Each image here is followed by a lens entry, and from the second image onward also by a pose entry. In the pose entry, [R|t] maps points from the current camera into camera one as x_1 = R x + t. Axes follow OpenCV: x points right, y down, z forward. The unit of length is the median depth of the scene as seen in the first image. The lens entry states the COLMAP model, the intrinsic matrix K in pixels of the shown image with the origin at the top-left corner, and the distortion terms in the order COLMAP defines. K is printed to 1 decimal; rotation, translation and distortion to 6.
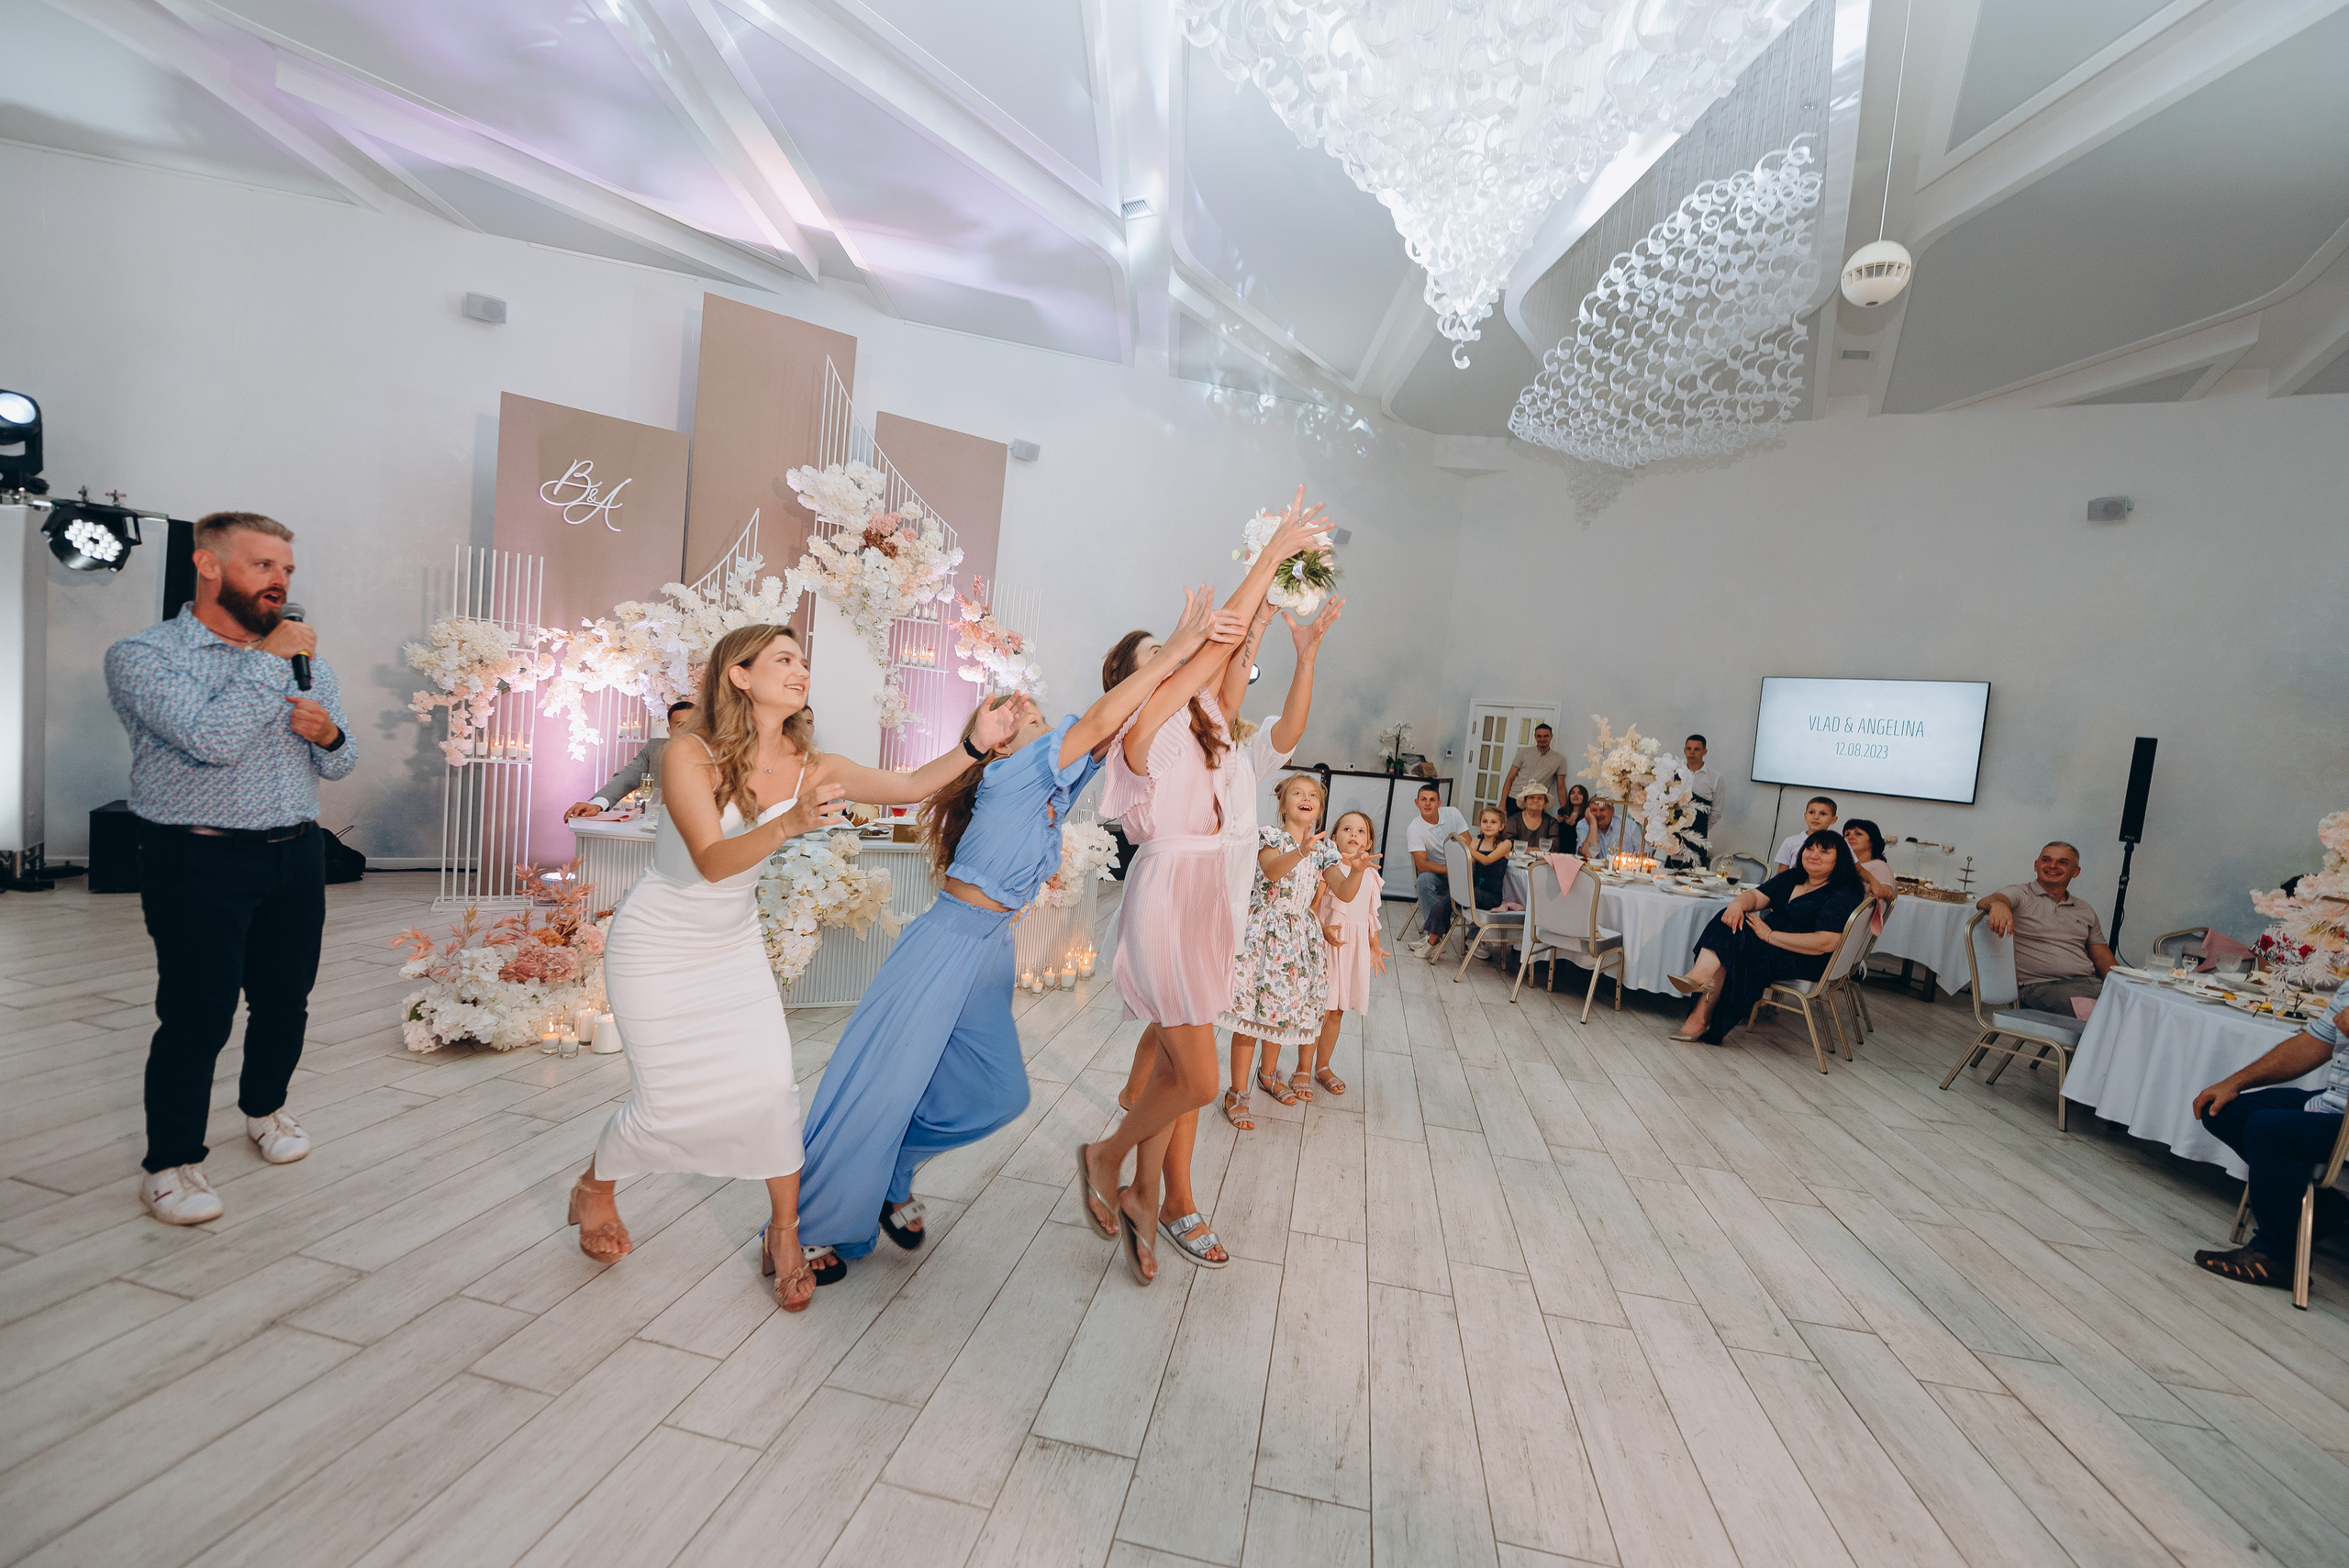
lens RADIAL K [[952.1, 0, 1190.0], [0, 952.1, 787.5], [0, 0, 1]] dist [-0.012401, -0.002493]
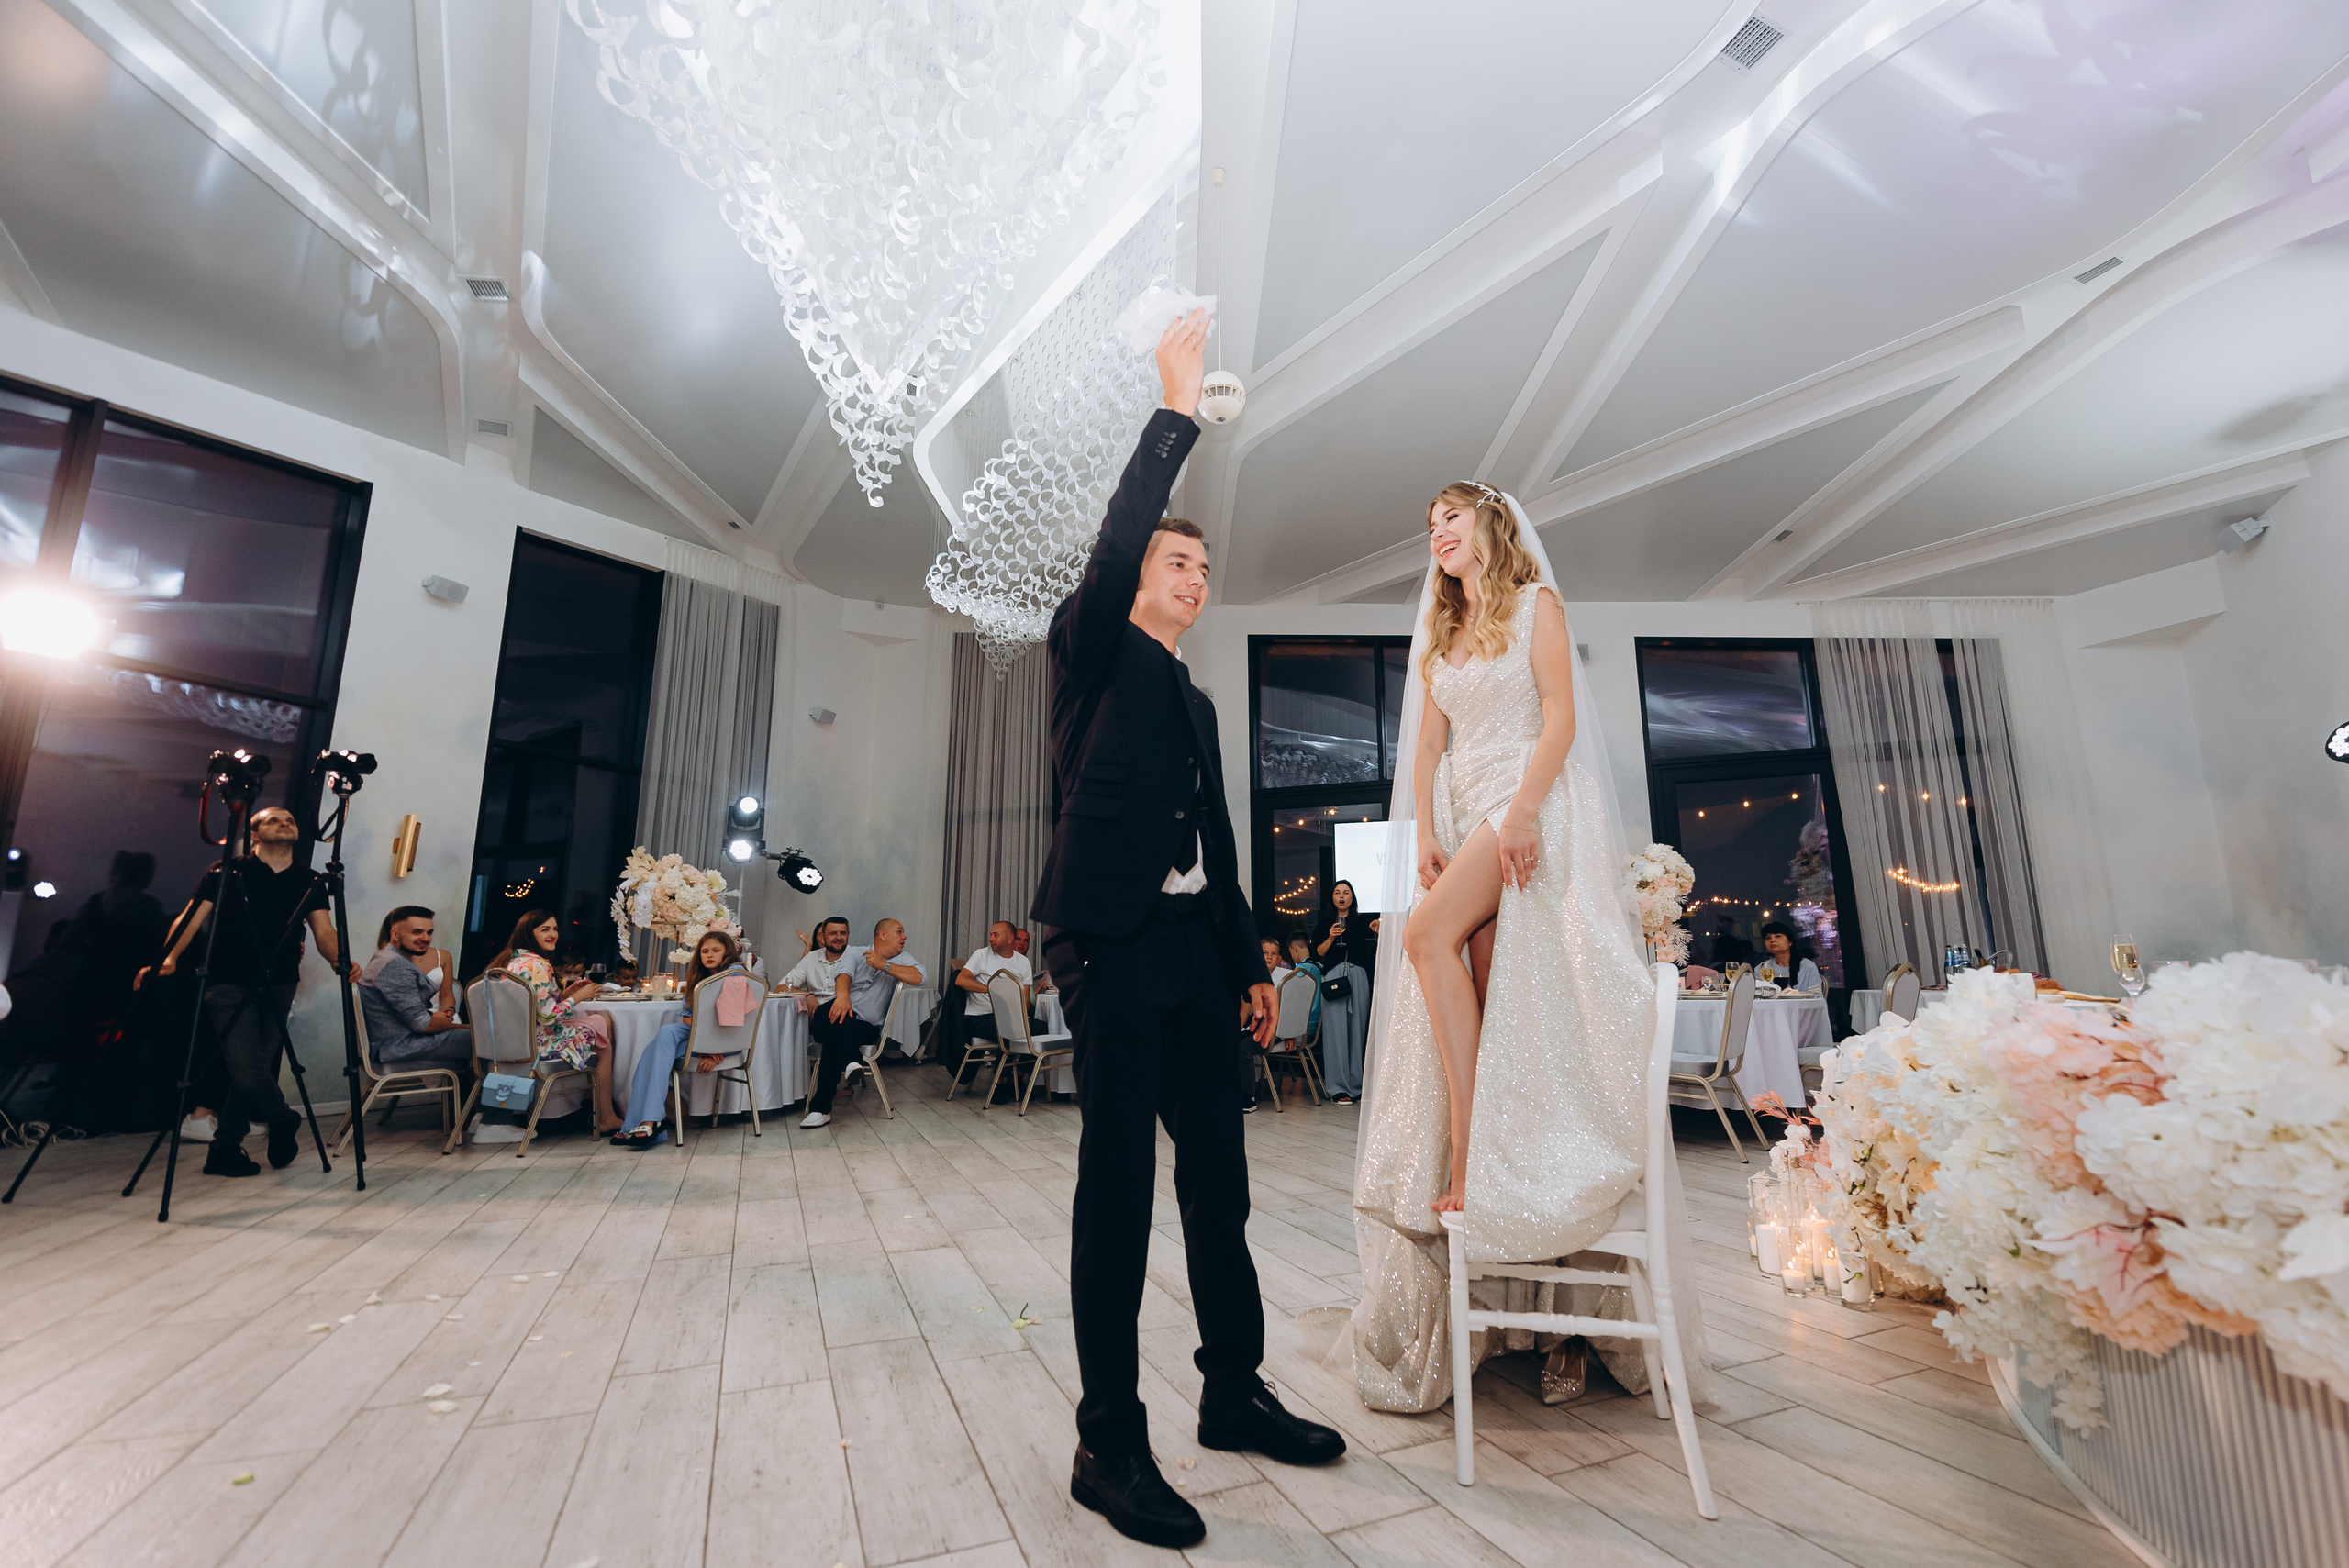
lens RADIAL K [[981.4, 0, 1175.2], [0, 981.4, 782.1], [0, 0, 1]] dist [-0.001464, -0.000179]
pose [[-0.837182, -0.201175, -0.508581, 0.194281], [-0.120756, 0.974935, -0.186870, 0.060643], [0.533426, -0.095030, -0.840491, 0.974643]]
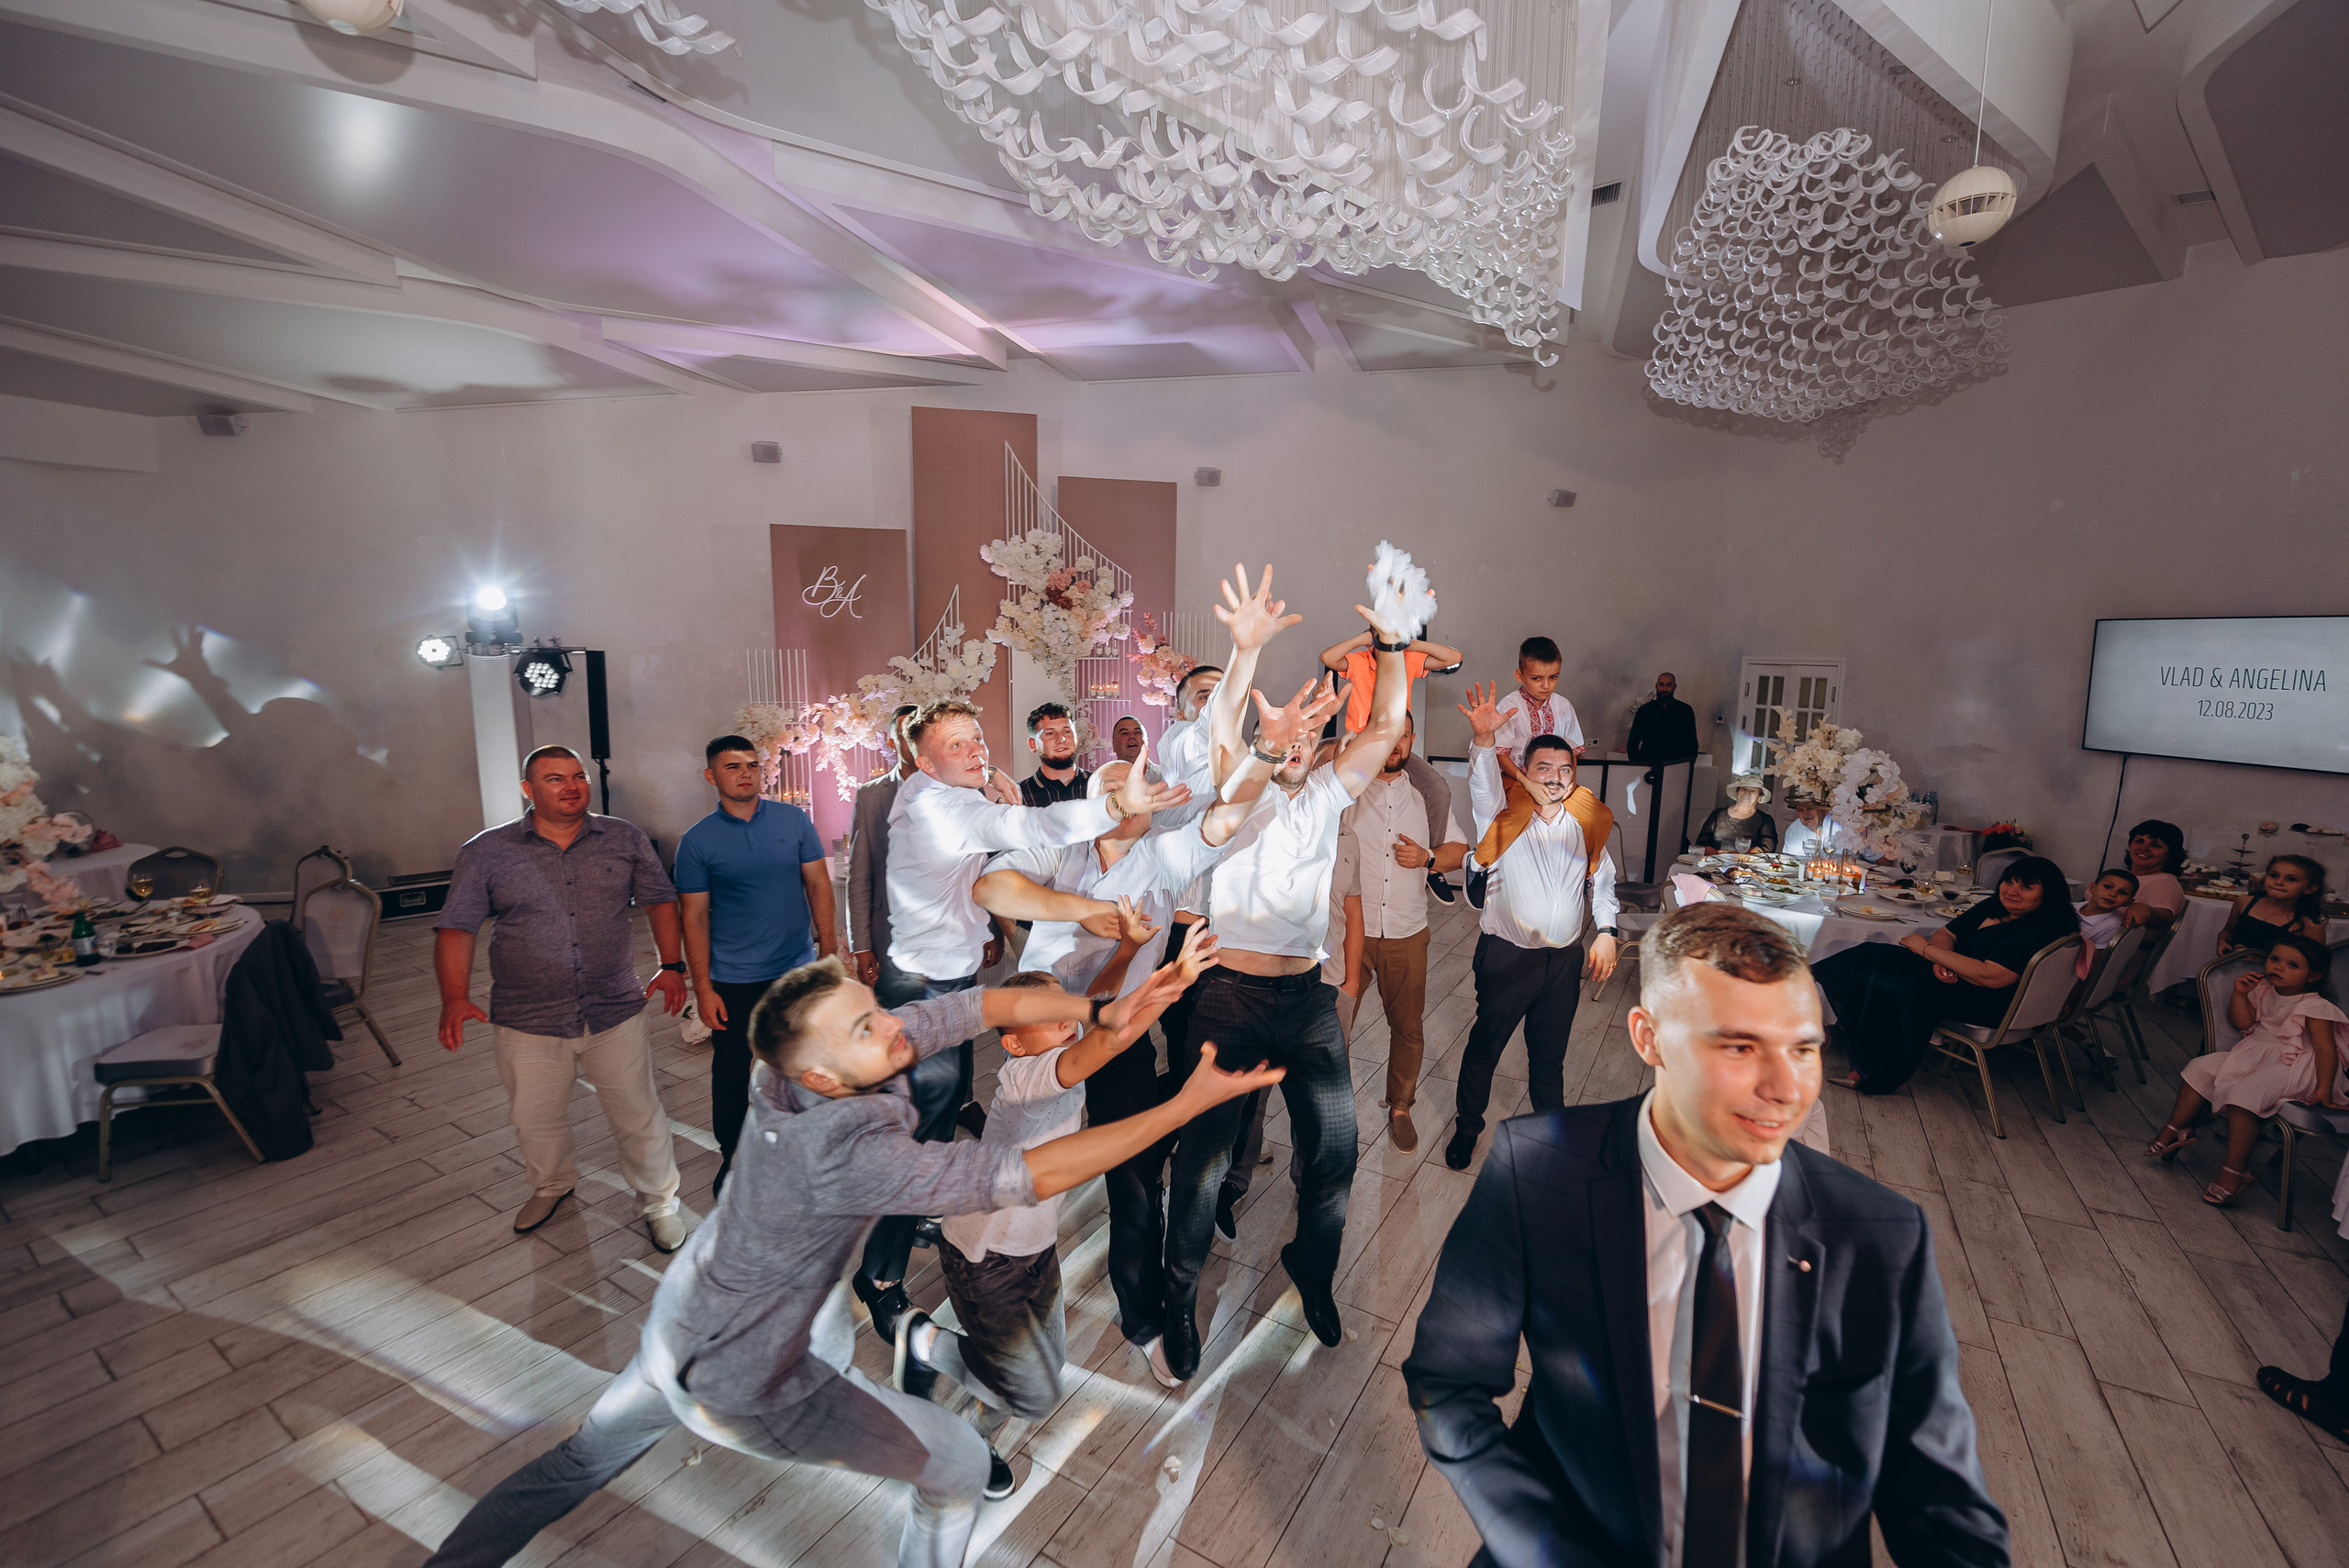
lens RADIAL K [[952.1, 0, 1191.1], [0, 952.1, 790.8], [0, 0, 1]] dist [-0.012401, -0.002493]
pose [[0.931426, -0.034827, -0.362260, 0.279718], [0.055847, 0.997299, 0.047712, -0.084662], [0.359620, -0.064671, 0.930855, -0.035426]]
